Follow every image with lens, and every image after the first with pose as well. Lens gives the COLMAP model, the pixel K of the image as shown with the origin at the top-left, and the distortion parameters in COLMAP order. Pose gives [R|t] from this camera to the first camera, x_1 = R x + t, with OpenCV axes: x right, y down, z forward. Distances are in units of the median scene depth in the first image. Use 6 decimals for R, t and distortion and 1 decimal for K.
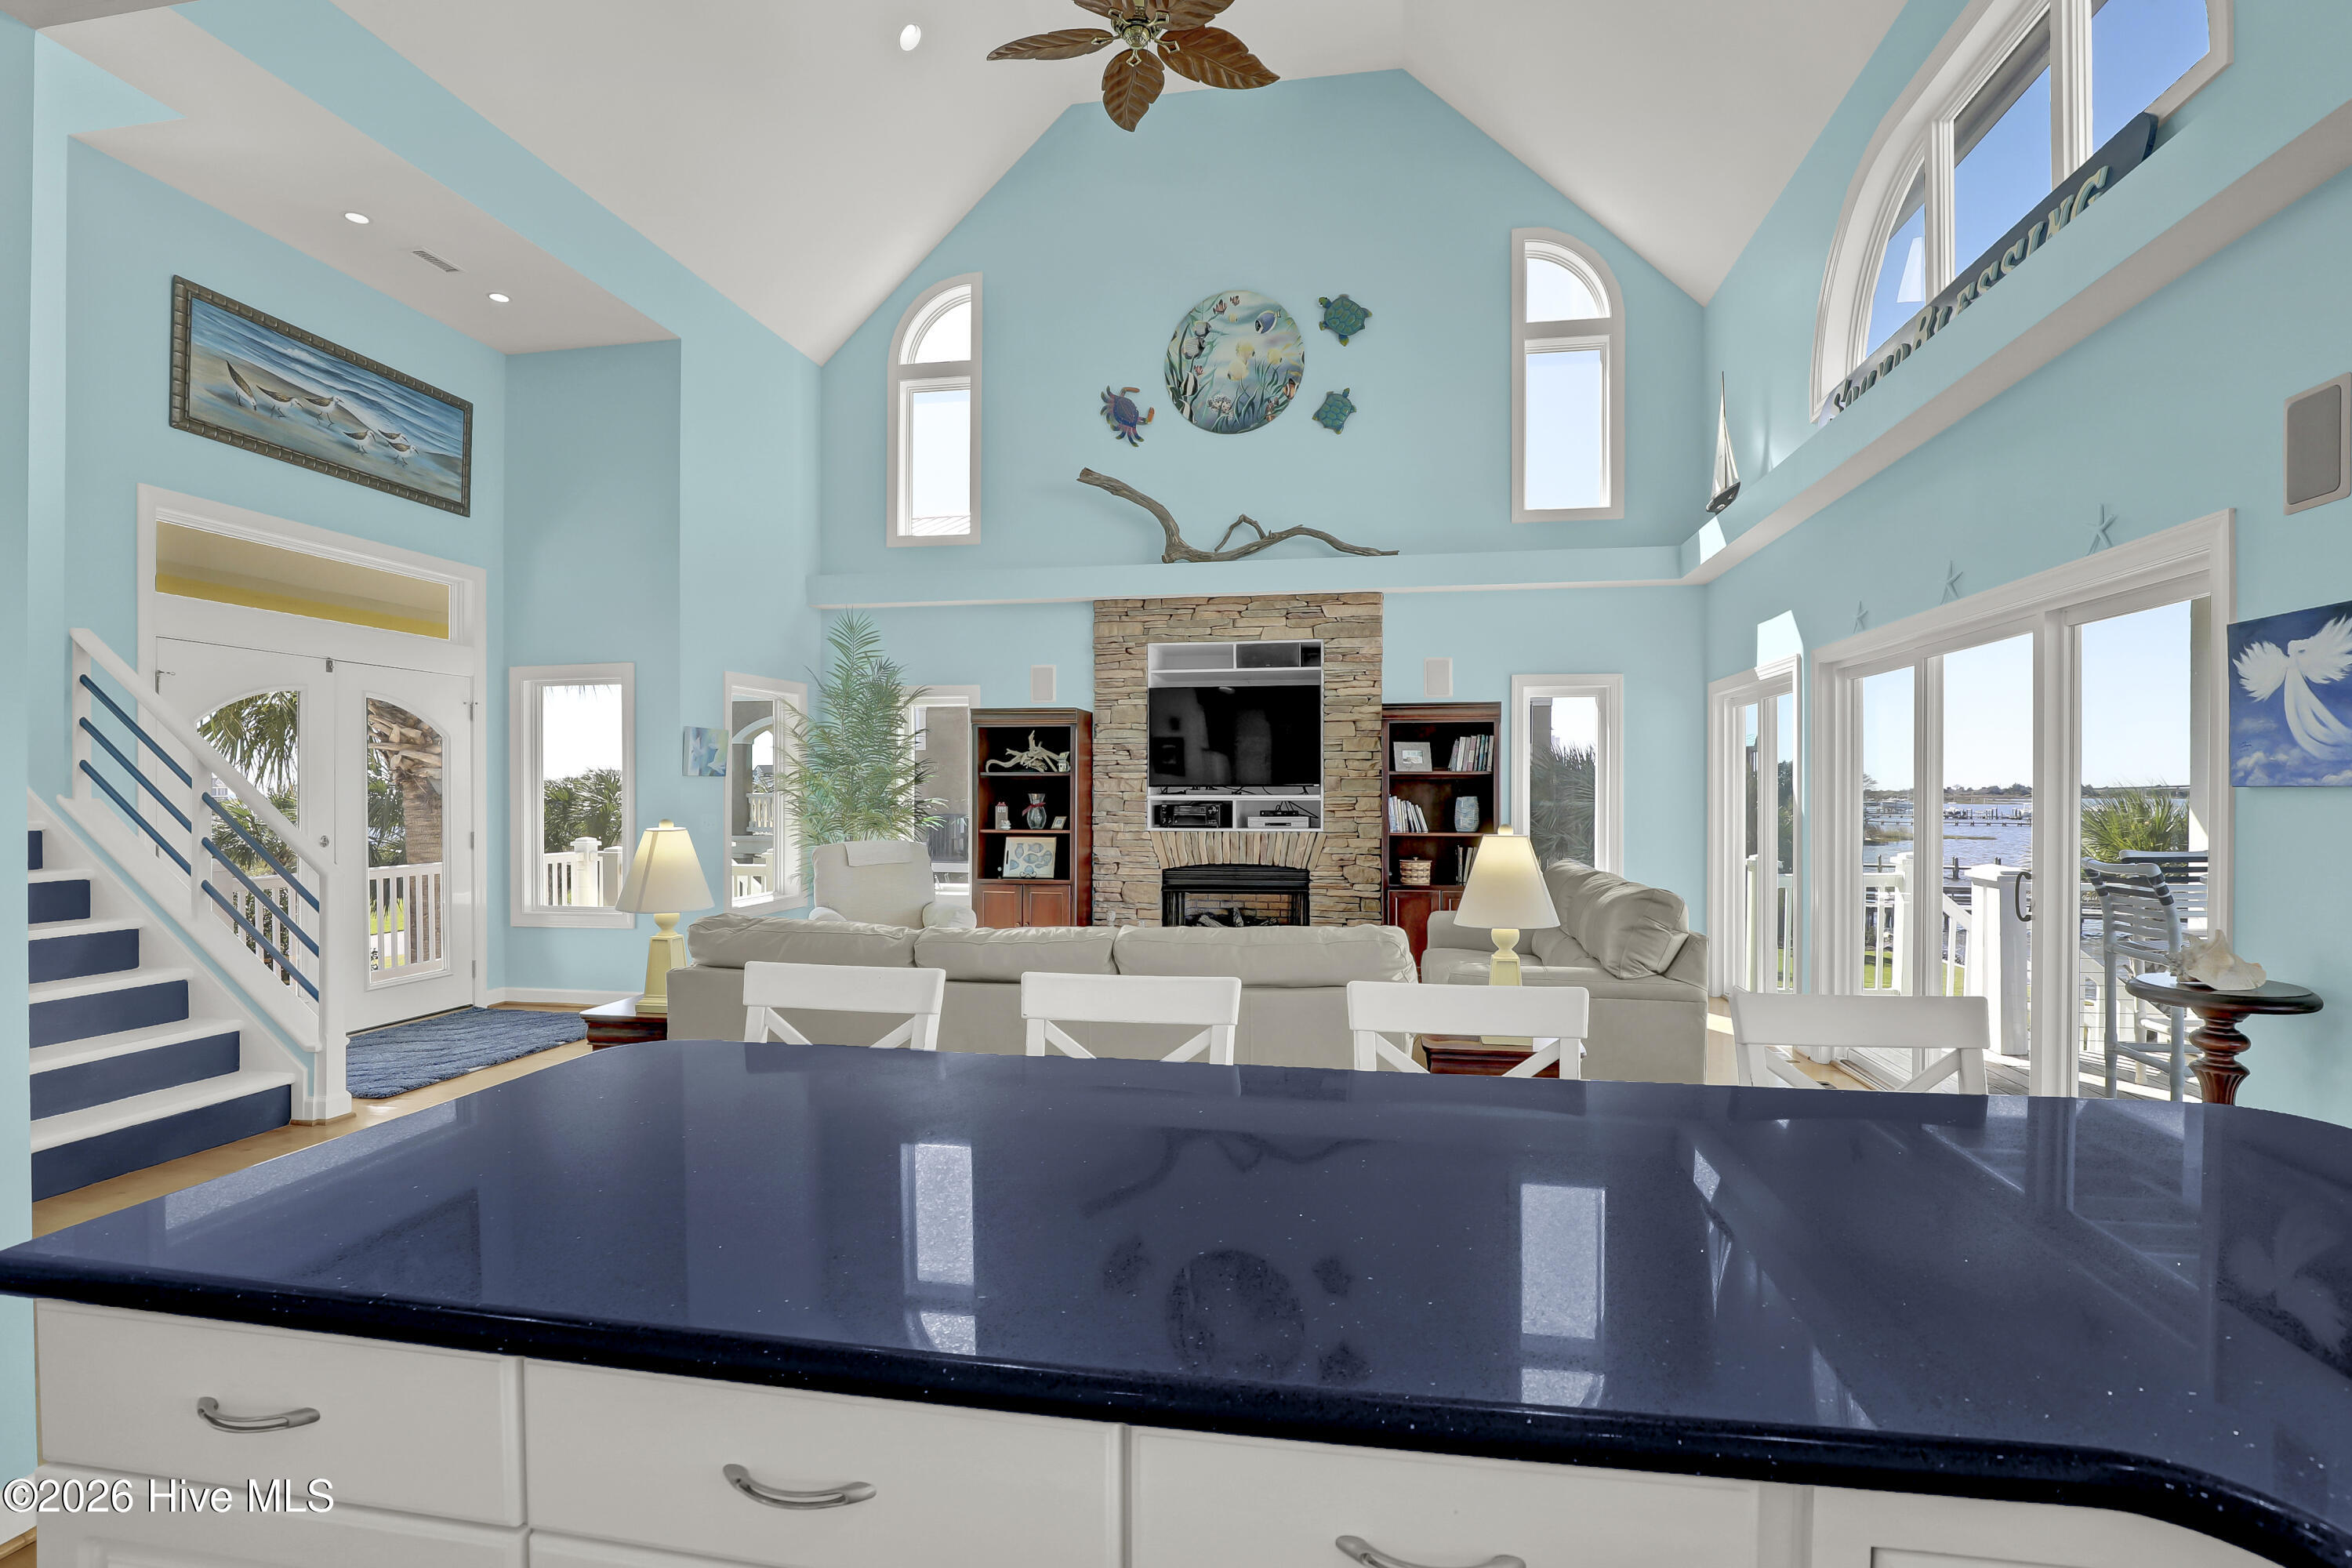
lens RADIAL K [[1129.8, 0, 1195.0], [0, 1129.8, 793.3], [0, 0, 1]] dist [-0.033133, 0.008688]
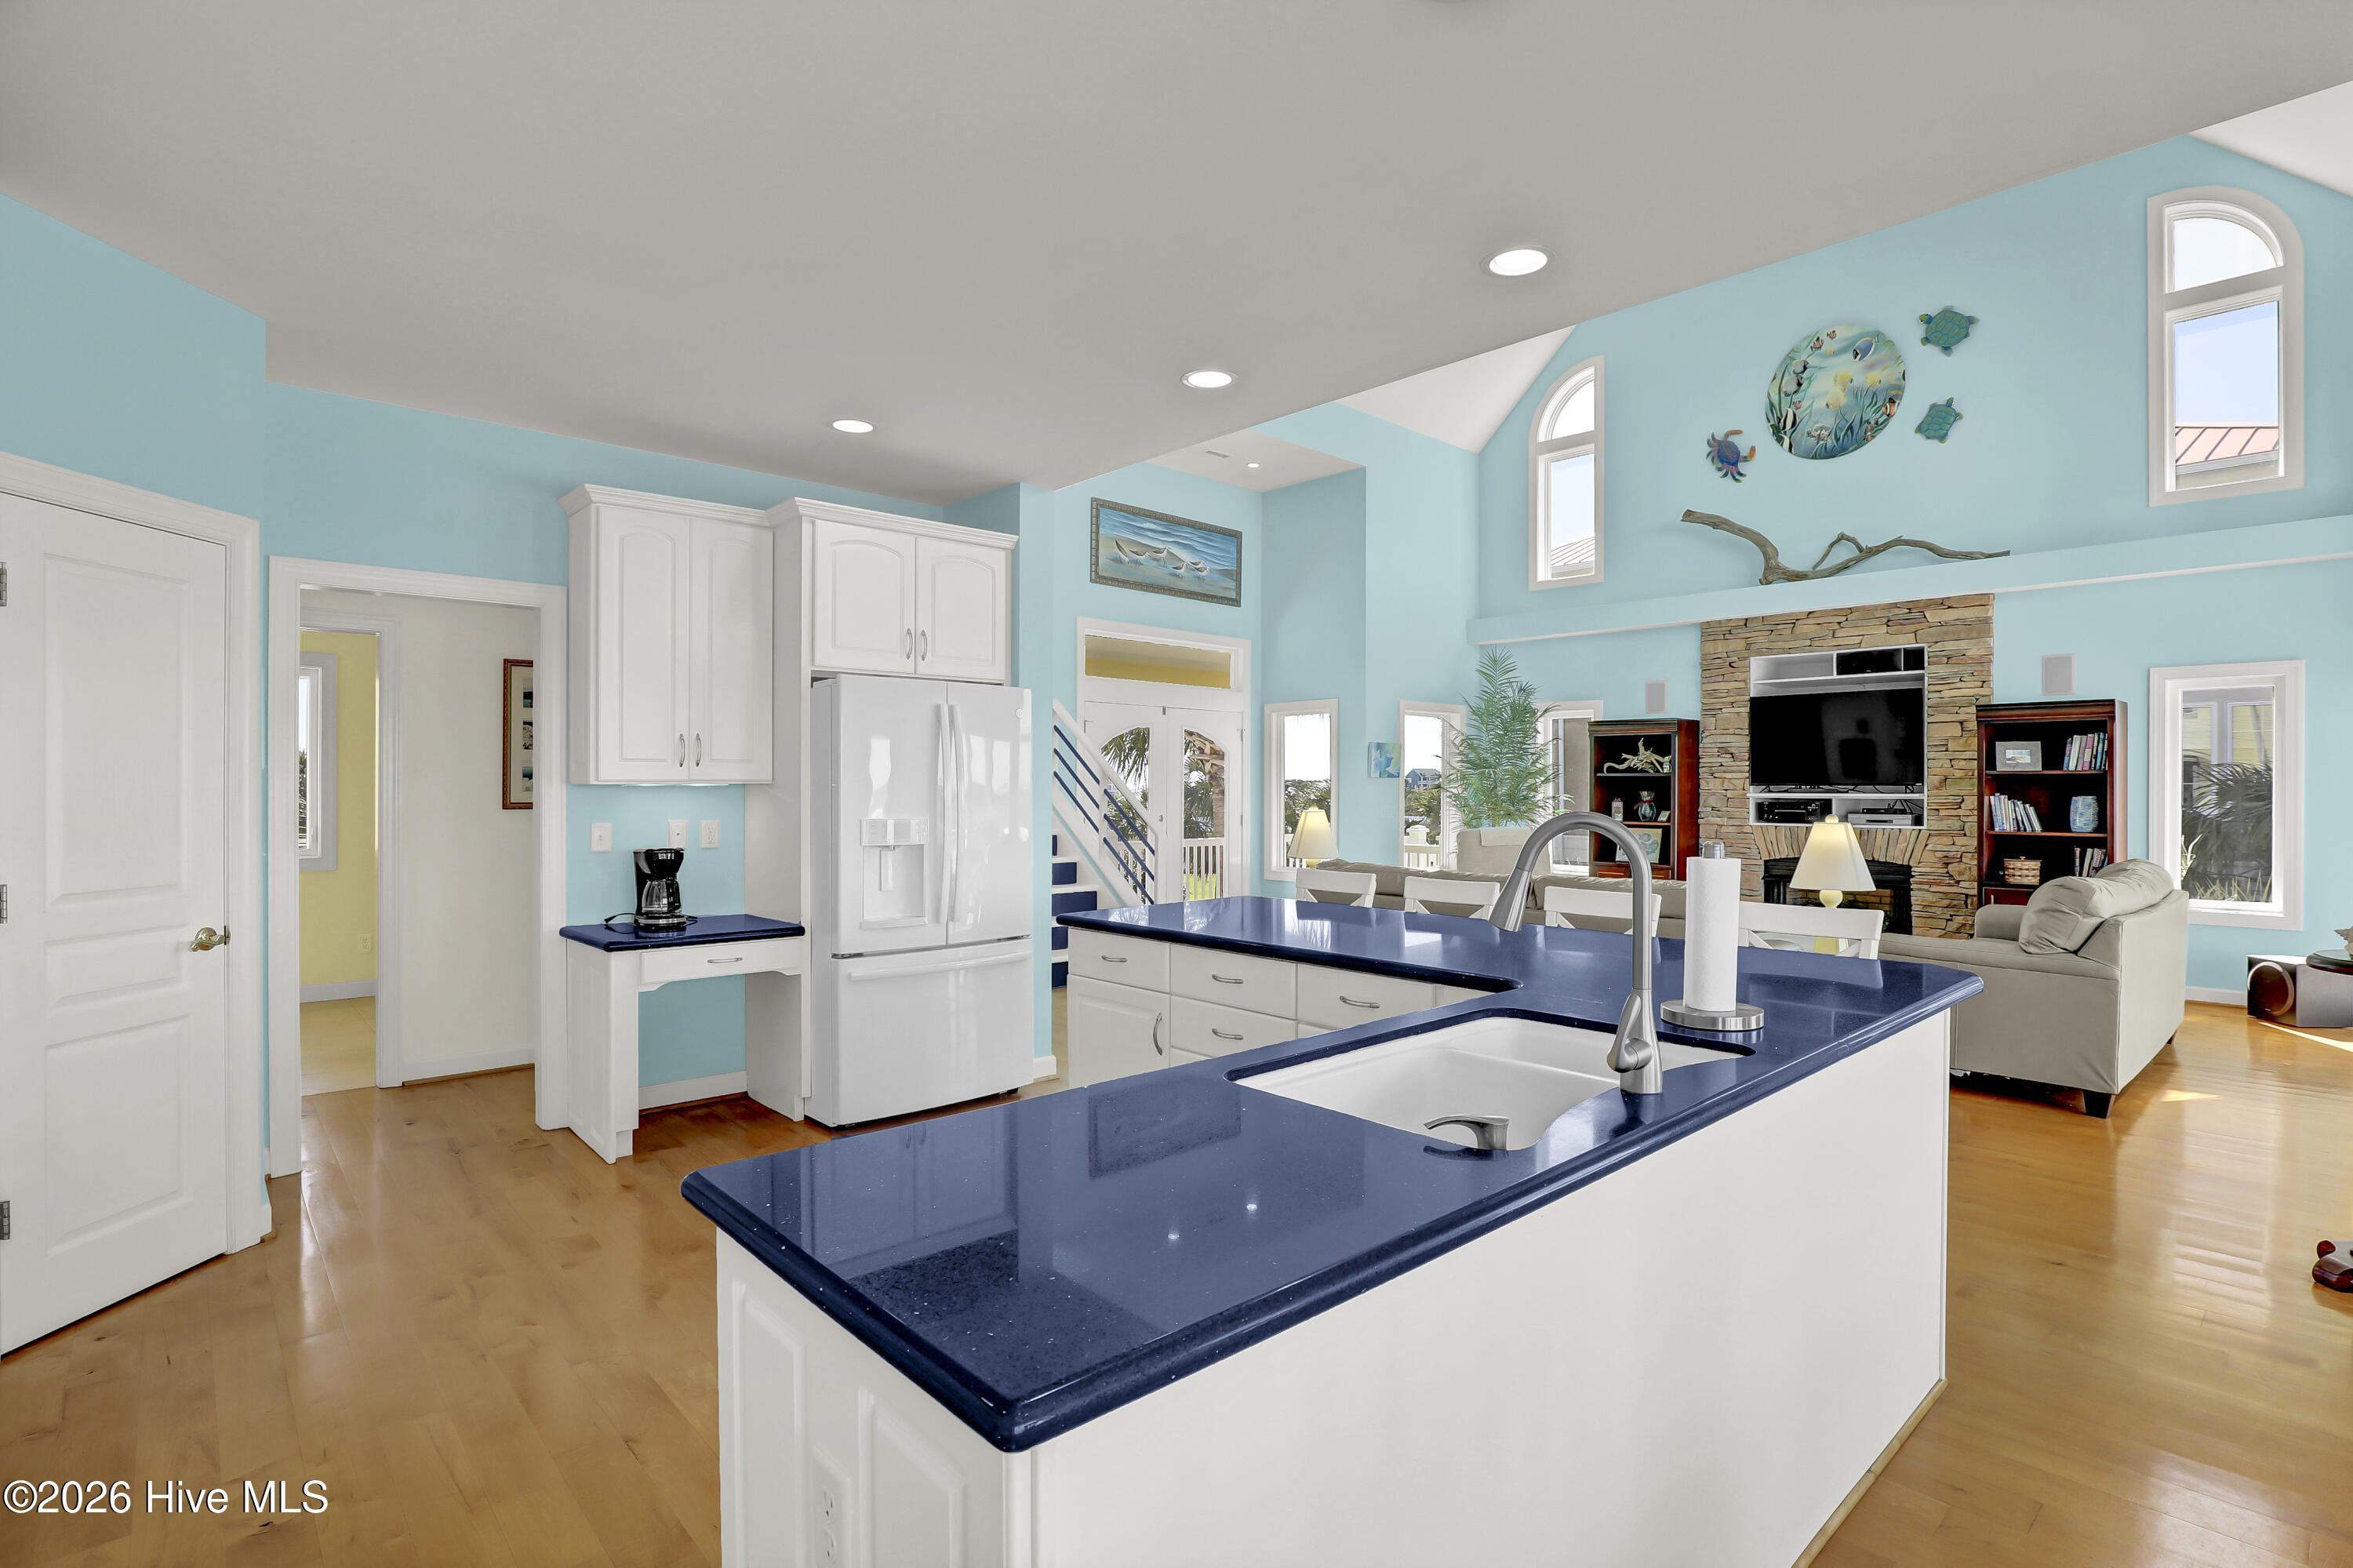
lens RADIAL K [[1130.4, 0, 1195.5], [0, 1130.4, 793.3], [0, 0, 1]] dist [-0.033133, 0.008688]
pose [[0.792546, 0.005438, -0.609788, 0.207113], [-0.004462, 0.999985, 0.003118, 0.000888], [0.609796, 0.000249, 0.792558, -0.221935]]
